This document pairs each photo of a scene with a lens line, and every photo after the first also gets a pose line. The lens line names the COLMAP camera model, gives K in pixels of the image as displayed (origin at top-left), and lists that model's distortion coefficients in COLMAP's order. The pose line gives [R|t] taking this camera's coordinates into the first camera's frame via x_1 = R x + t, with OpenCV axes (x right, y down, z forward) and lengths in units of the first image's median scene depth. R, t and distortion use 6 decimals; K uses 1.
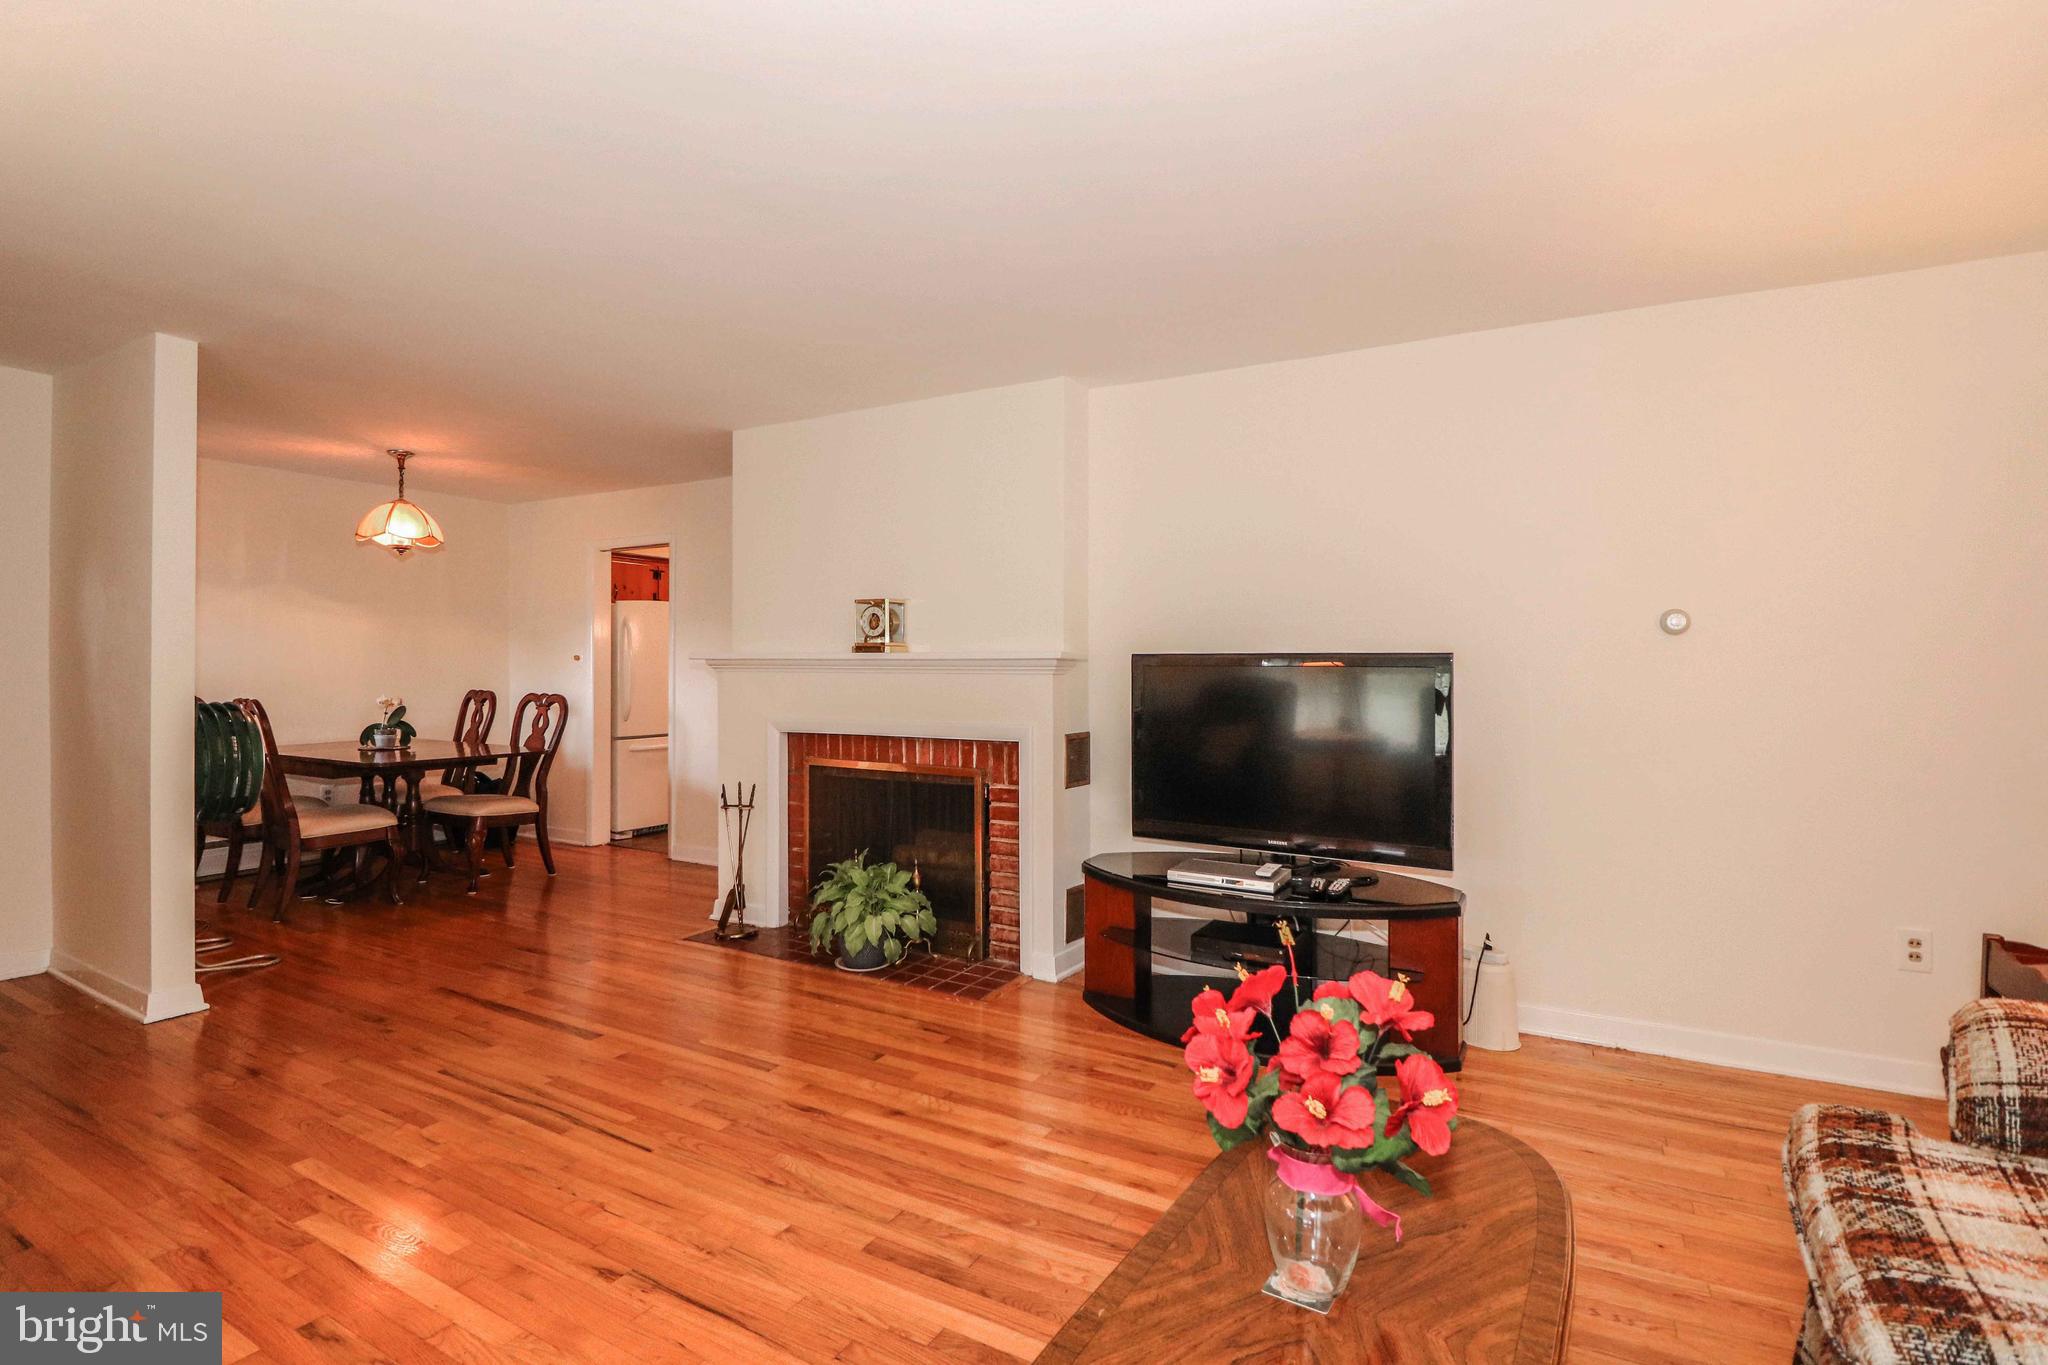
lens RADIAL K [[988.4, 0, 1004.8], [0, 988.4, 653.7], [0, 0, 1]] dist [-0.001991, -0.000686]
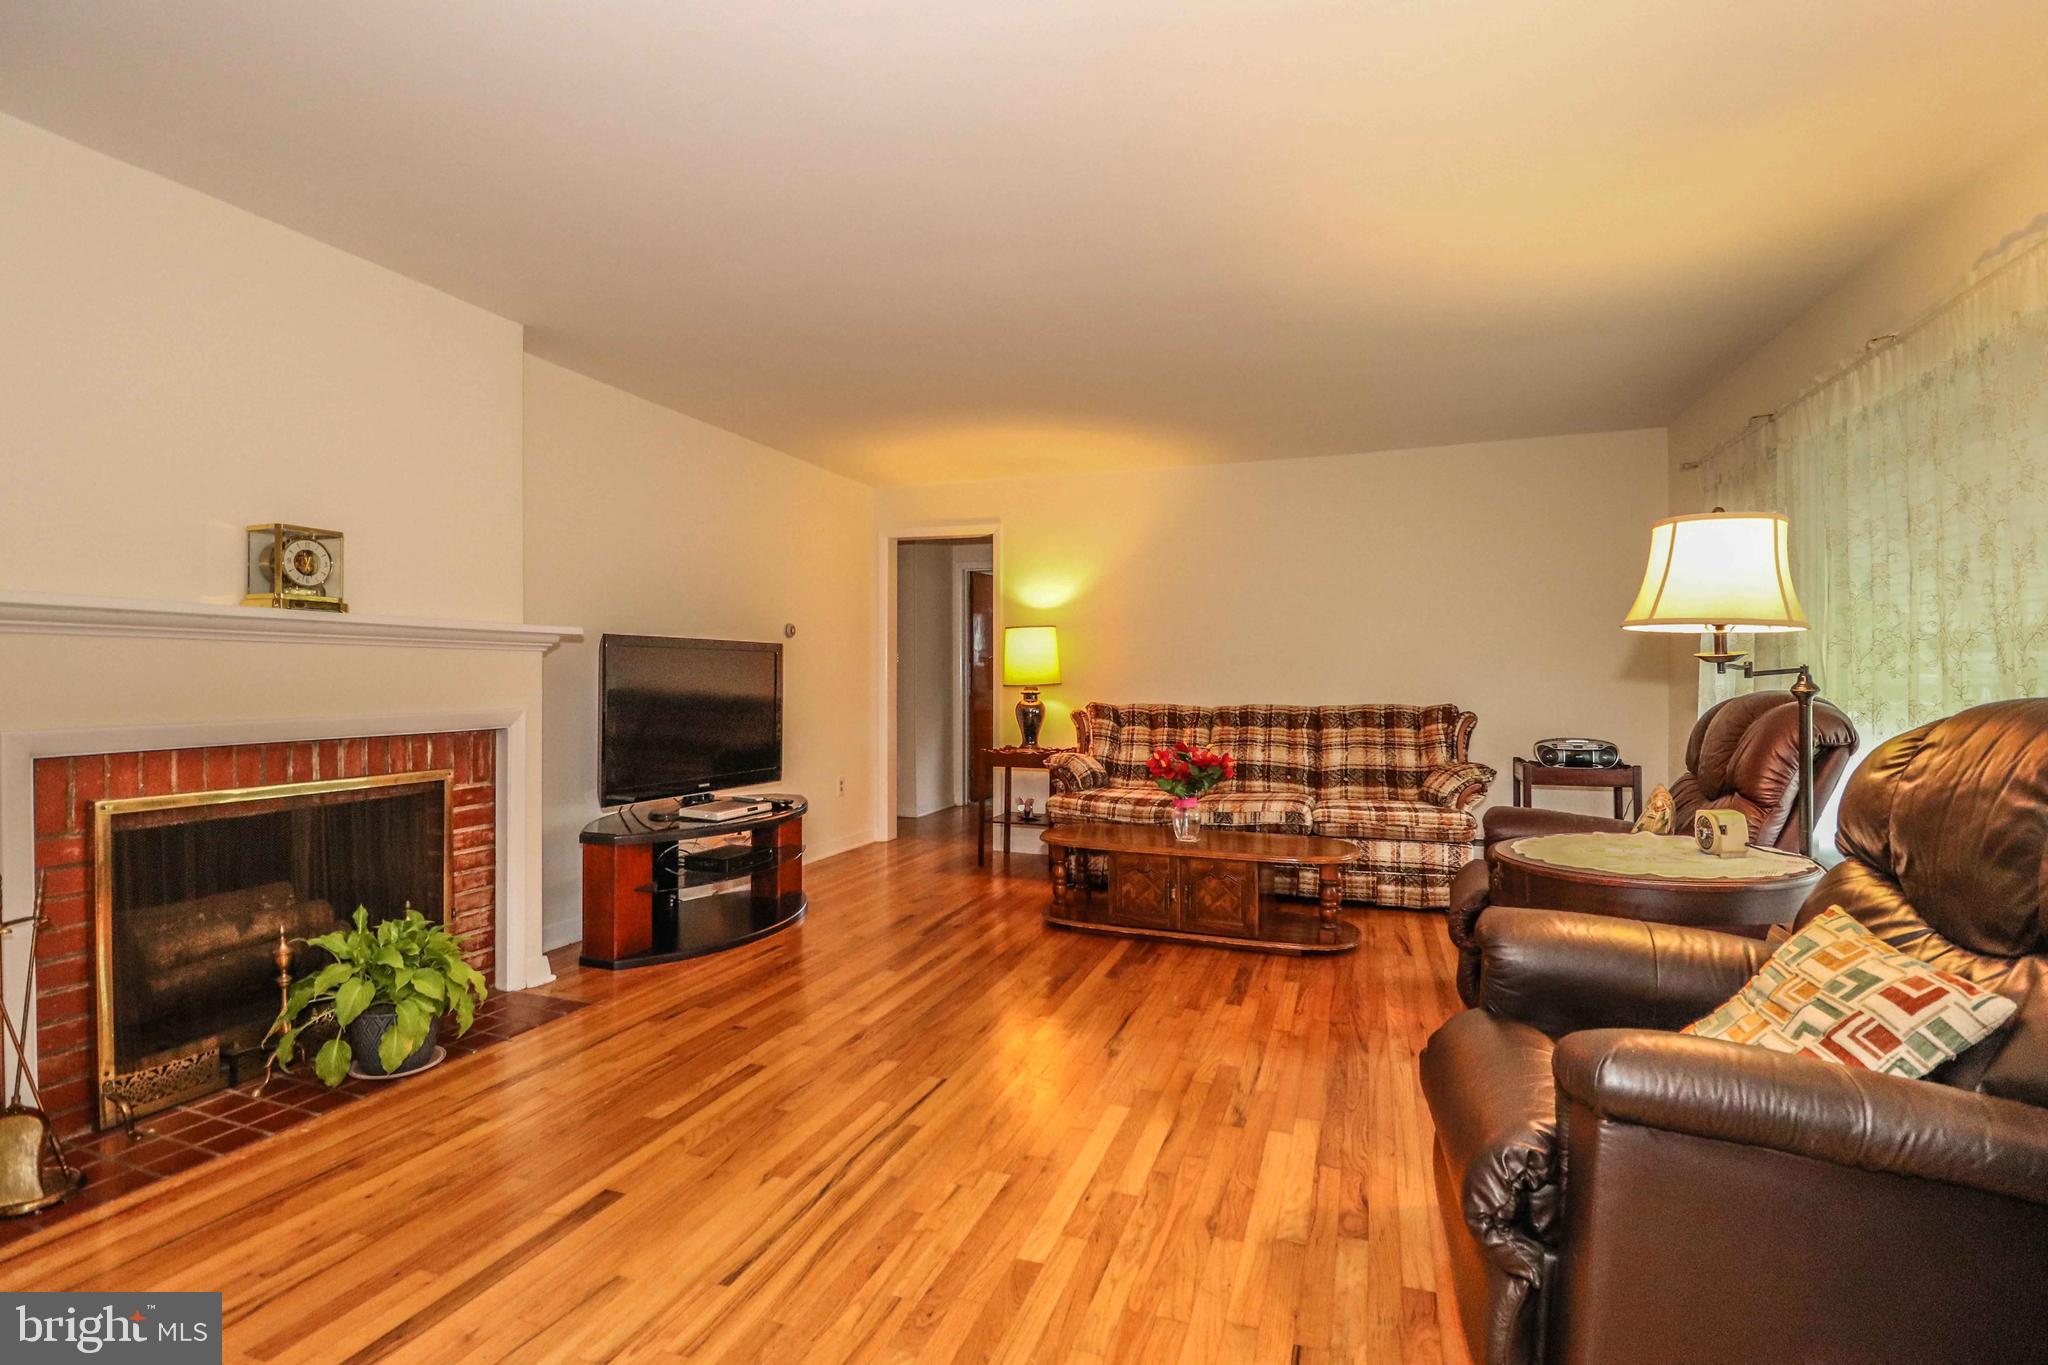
lens RADIAL K [[964.5, 0, 1024.0], [0, 964.5, 682.5], [0, 0, 1]] dist [0.003881, 0.000281]
pose [[-0.190074, -0.000792, 0.981769, -0.818619], [-0.003354, 0.999994, 0.000157, 0.043781], [-0.981764, -0.003263, -0.190075, 0.653668]]
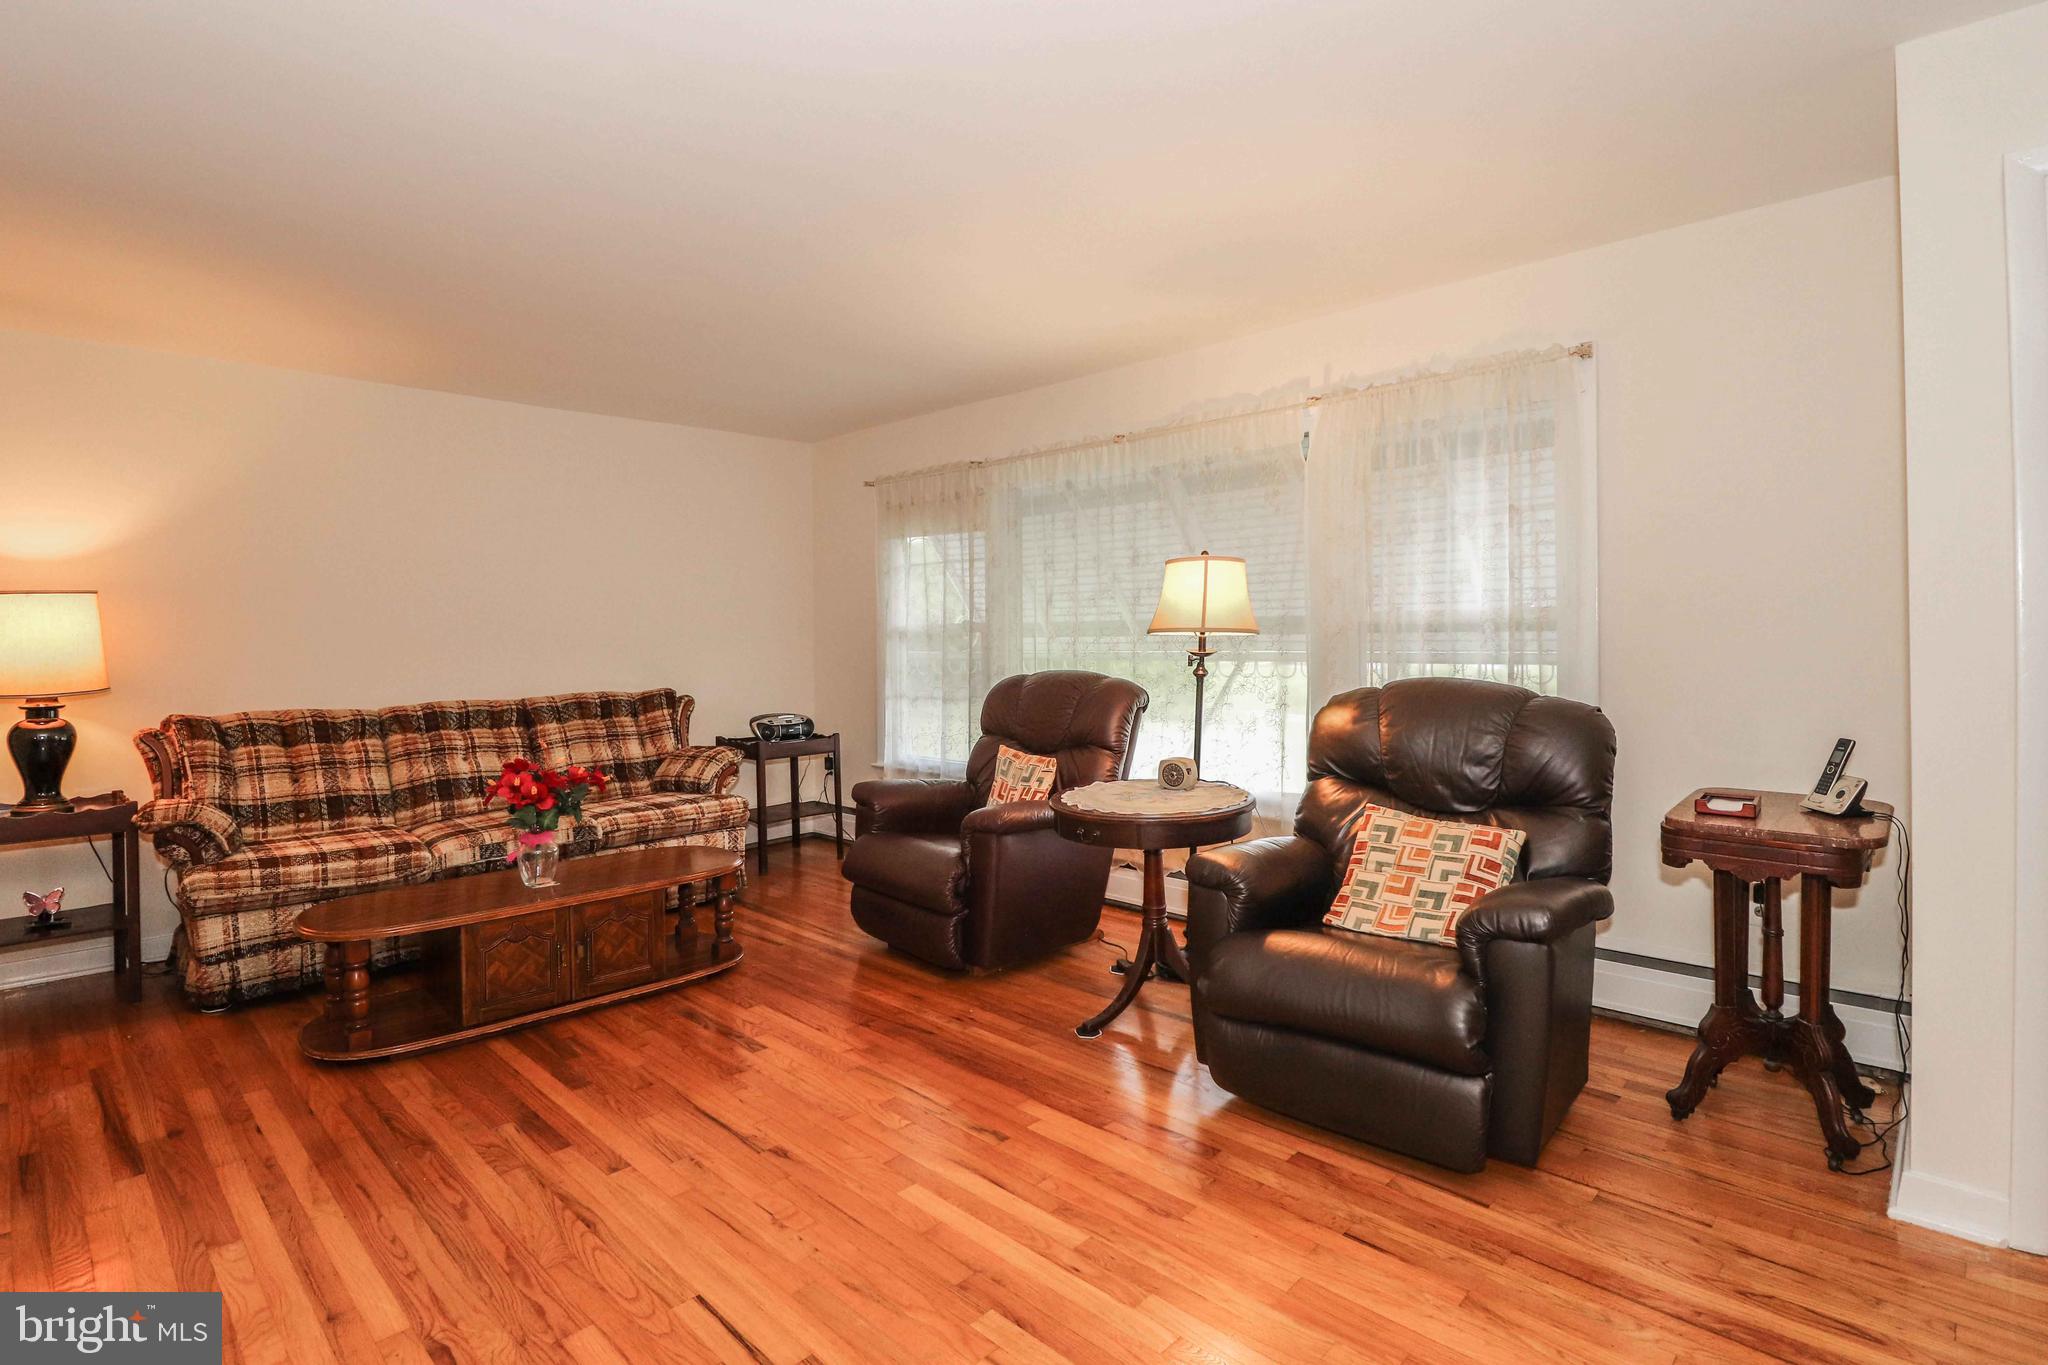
lens RADIAL K [[988.4, 0, 1004.8], [0, 988.4, 653.7], [0, 0, 1]] dist [-0.001991, -0.000686]
pose [[-0.969578, 0.012128, 0.244483, -0.442102], [0.015841, 0.999787, 0.013228, 0.018216], [-0.244271, 0.016699, -0.969563, 0.956540]]
